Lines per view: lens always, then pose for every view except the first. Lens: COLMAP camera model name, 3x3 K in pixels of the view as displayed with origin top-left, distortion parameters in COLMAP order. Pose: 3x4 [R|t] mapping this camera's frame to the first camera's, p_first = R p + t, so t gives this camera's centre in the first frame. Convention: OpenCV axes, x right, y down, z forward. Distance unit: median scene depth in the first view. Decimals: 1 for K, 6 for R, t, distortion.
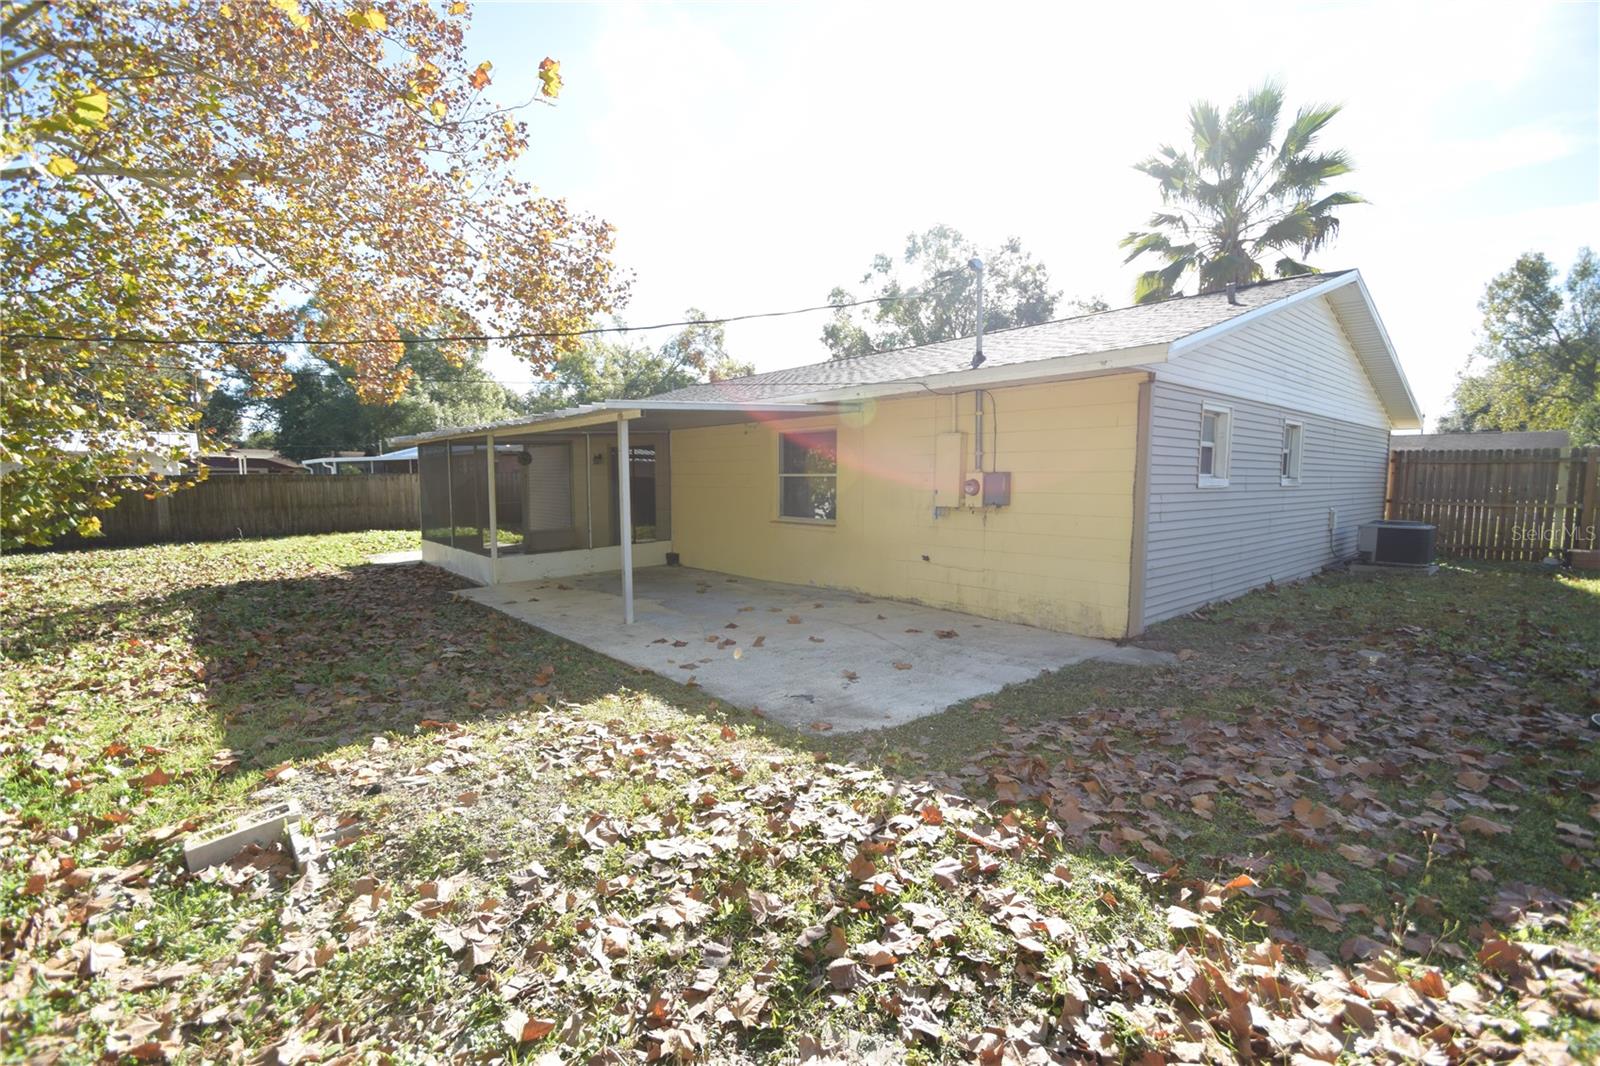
lens RADIAL K [[702.0, 0, 797.7], [0, 702.0, 541.3], [0, 0, 1]] dist [0.017108, -0.017382]
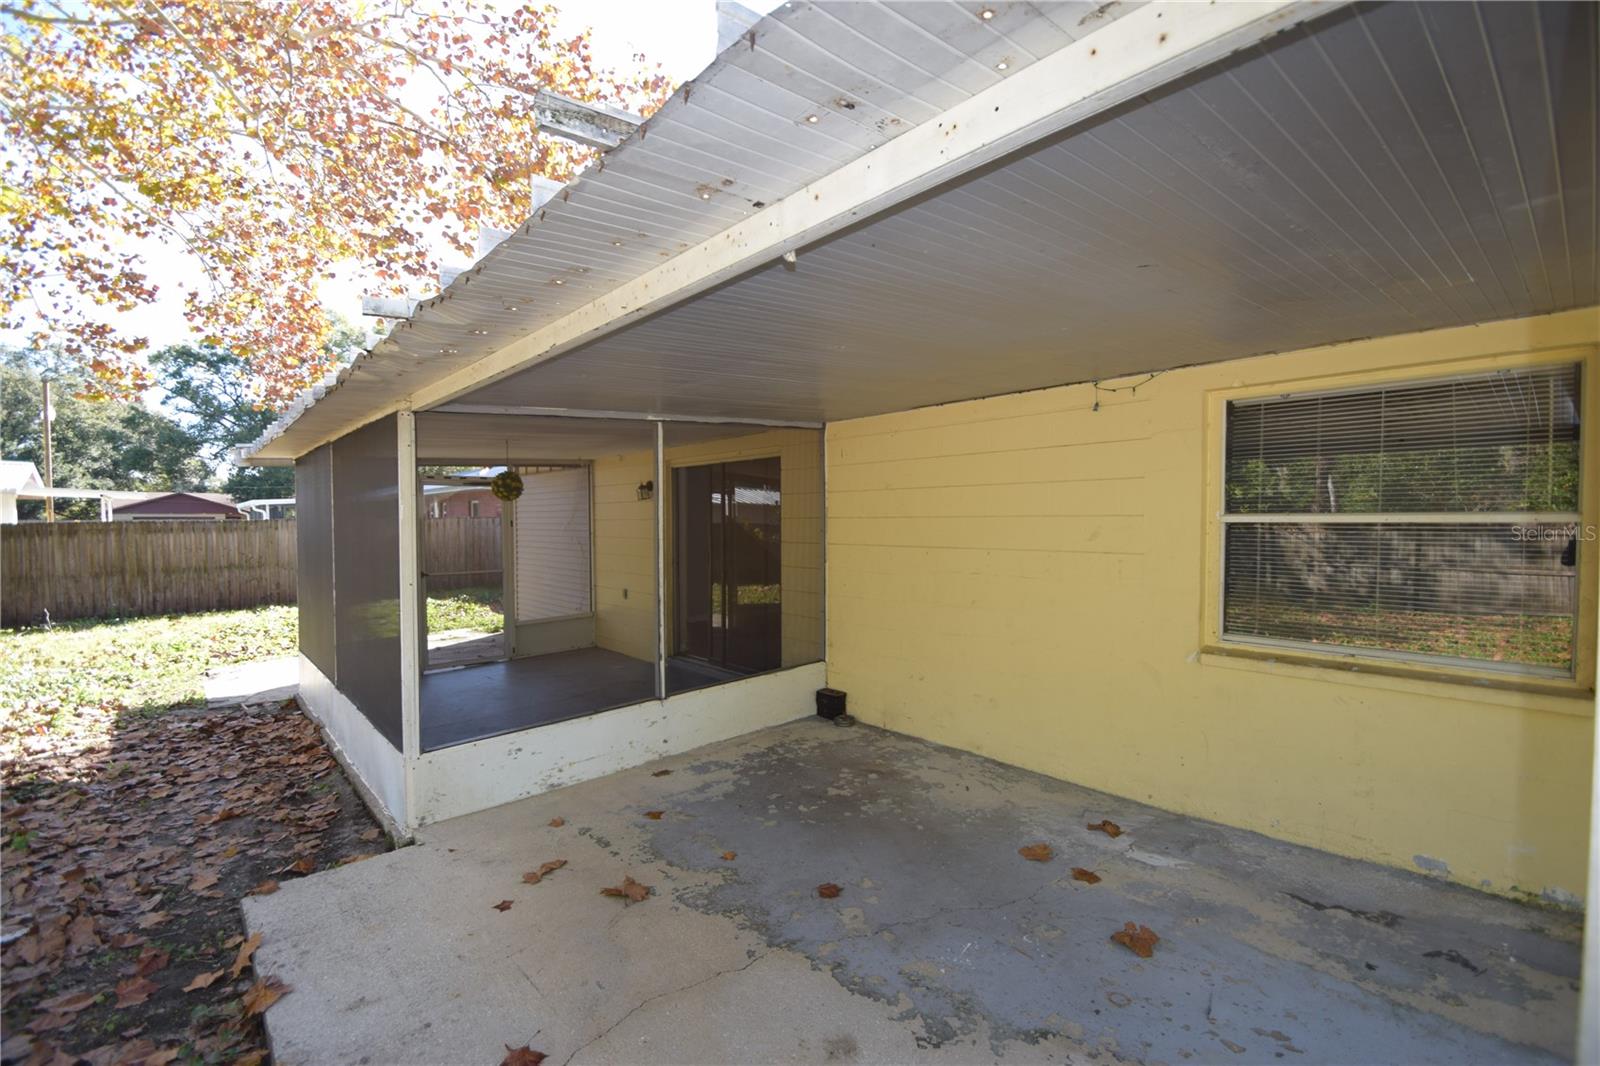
lens RADIAL K [[702.0, 0, 797.7], [0, 702.0, 541.3], [0, 0, 1]] dist [0.017108, -0.017382]
pose [[0.999901, -0.004898, 0.013211, -0.136284], [0.005708, 0.998061, -0.061986, -0.034376], [-0.012882, 0.062055, 0.997990, 0.362371]]
